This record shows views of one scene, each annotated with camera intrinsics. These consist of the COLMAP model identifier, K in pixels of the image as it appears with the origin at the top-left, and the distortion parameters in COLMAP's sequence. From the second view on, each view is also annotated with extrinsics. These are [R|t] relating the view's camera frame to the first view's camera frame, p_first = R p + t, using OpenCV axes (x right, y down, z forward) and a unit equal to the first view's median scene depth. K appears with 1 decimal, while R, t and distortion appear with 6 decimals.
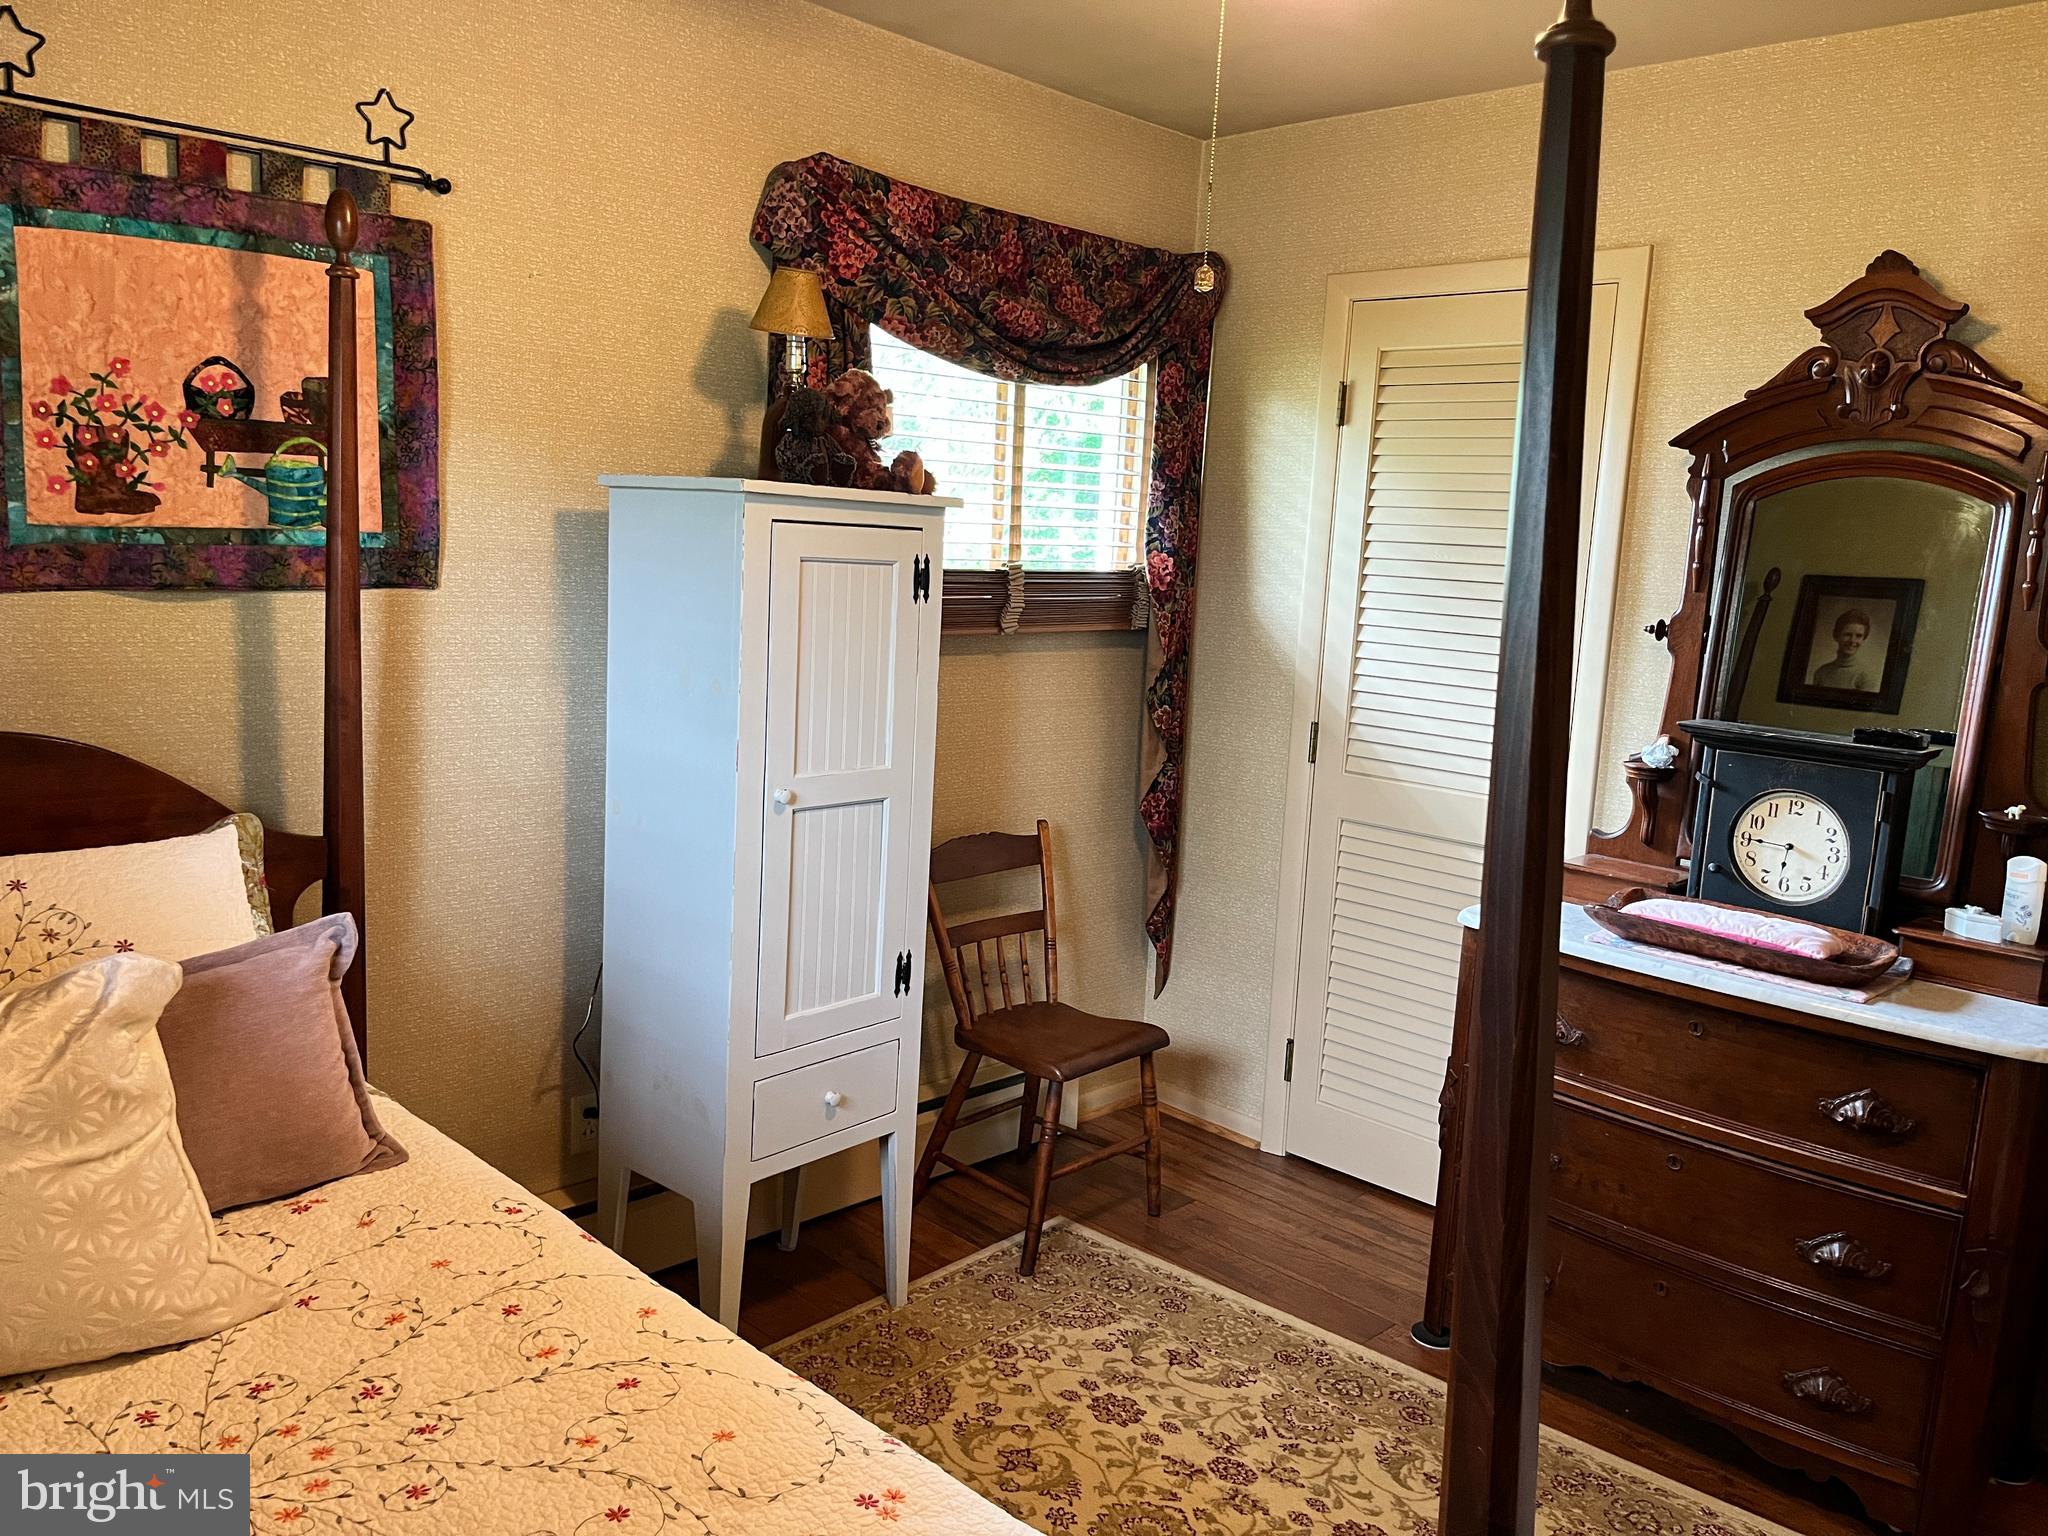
lens RADIAL K [[1550.9, 0, 1032.9], [0, 1550.9, 761.6], [0, 0, 1]] dist [0.056571, -0.064669]
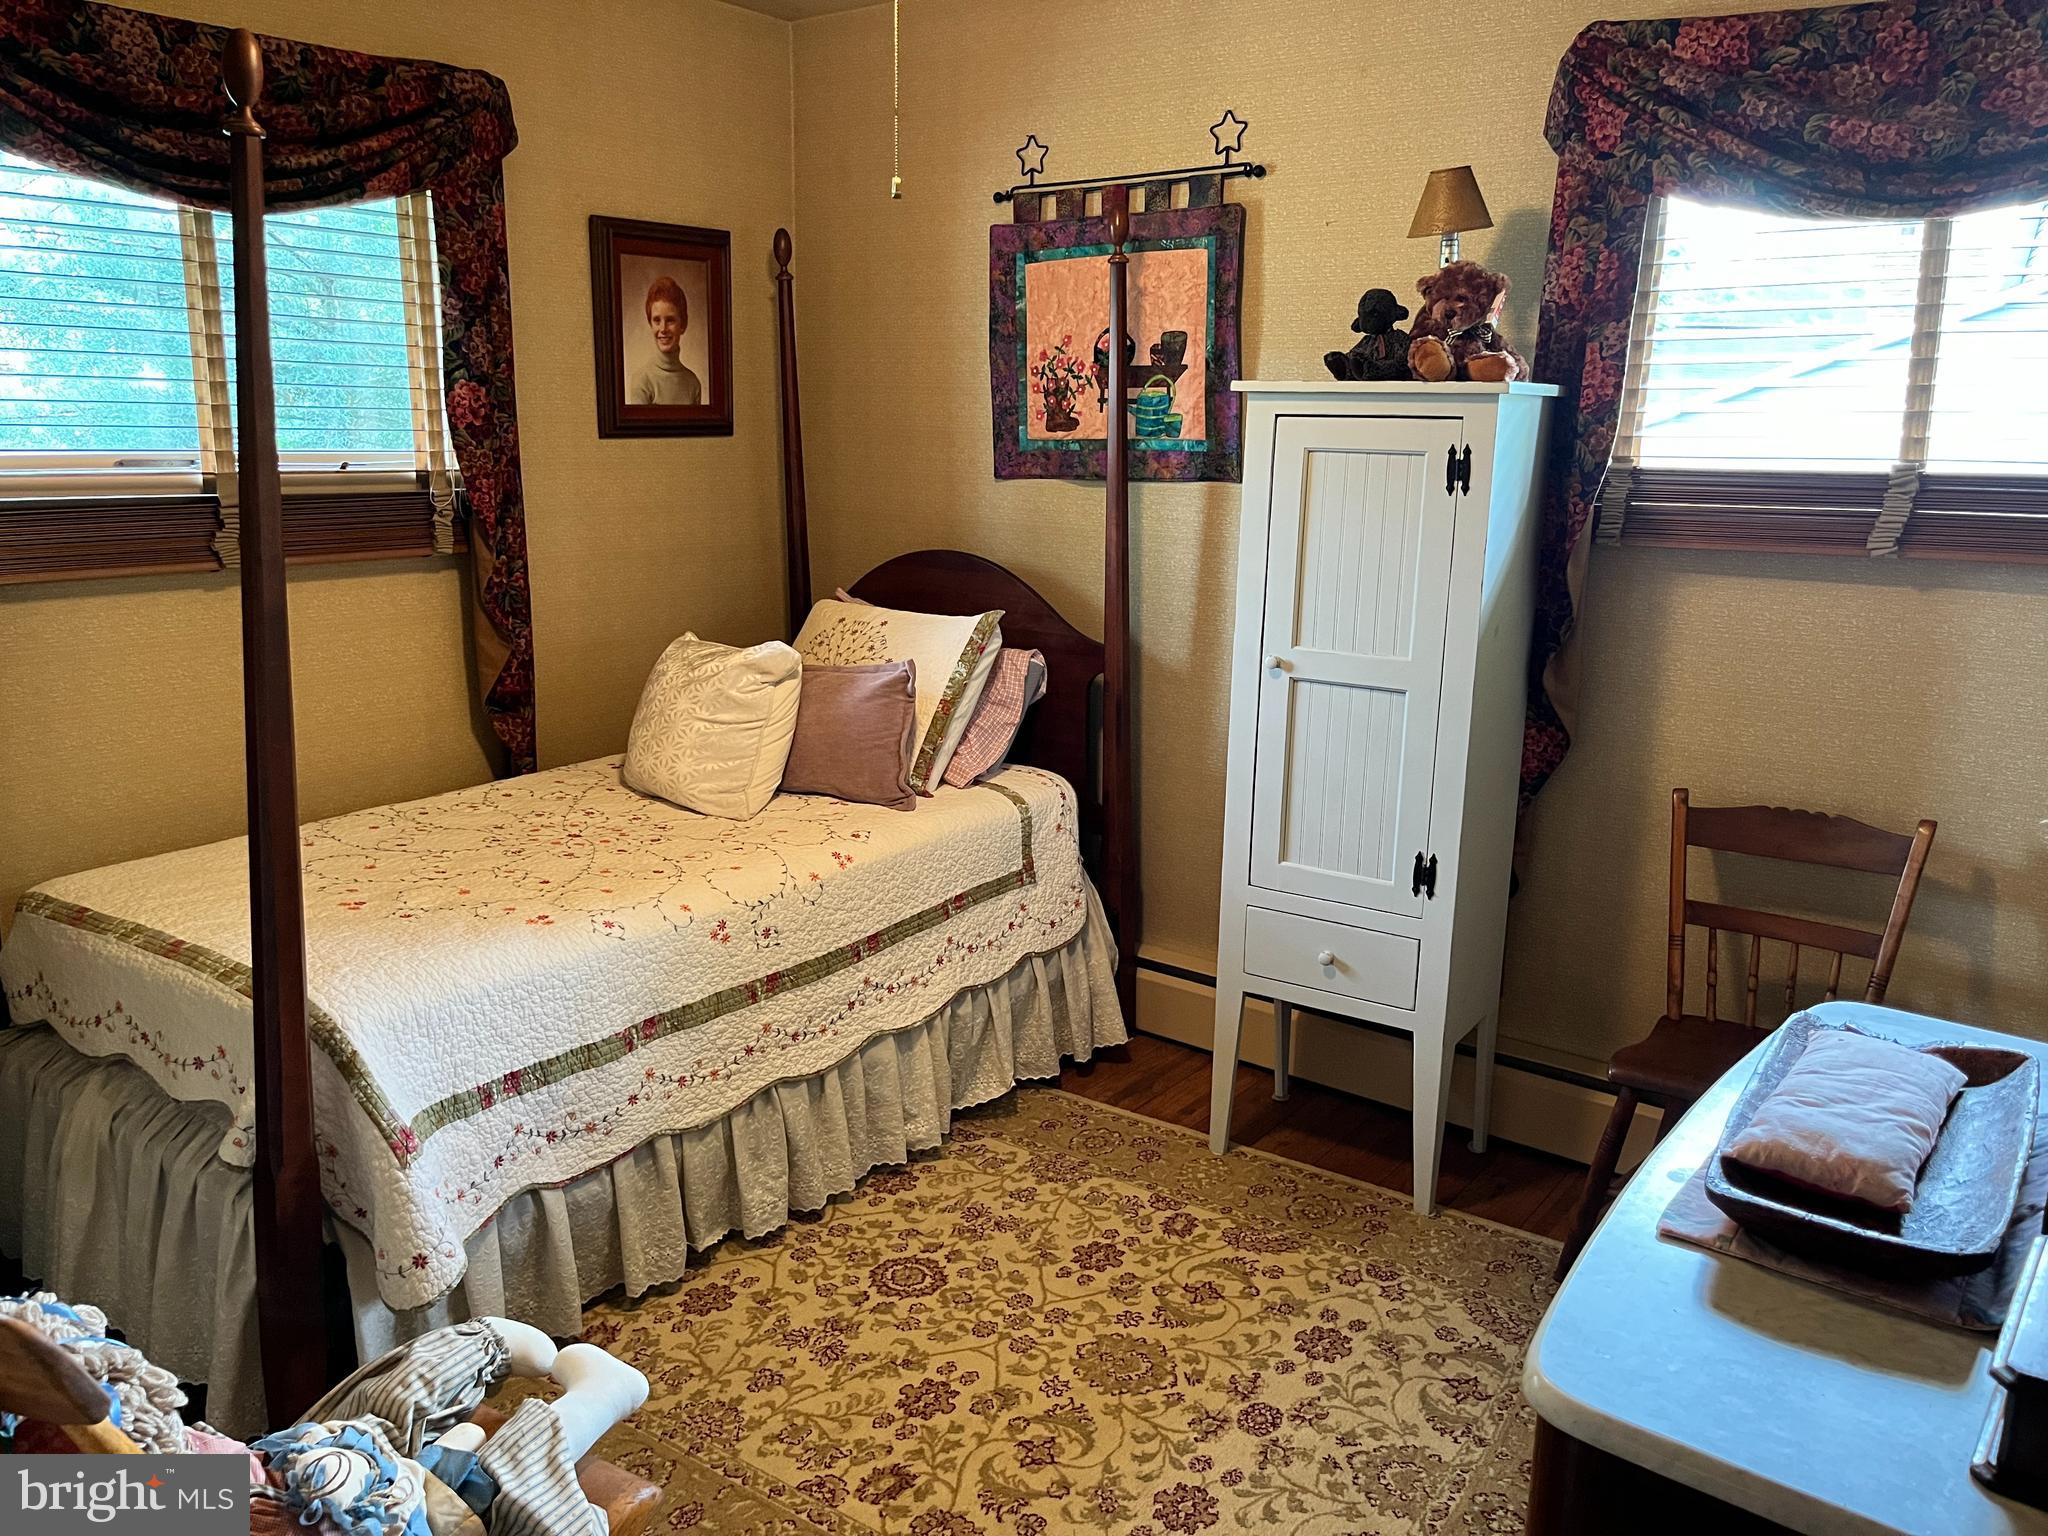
lens RADIAL K [[1550.9, 0, 1026.3], [0, 1550.9, 776.0], [0, 0, 1]] dist [0.056571, -0.064669]
pose [[0.139336, 0.170936, -0.975380, 0.998536], [-0.159293, 0.976030, 0.148294, -0.037828], [0.977349, 0.134709, 0.163225, 0.694053]]
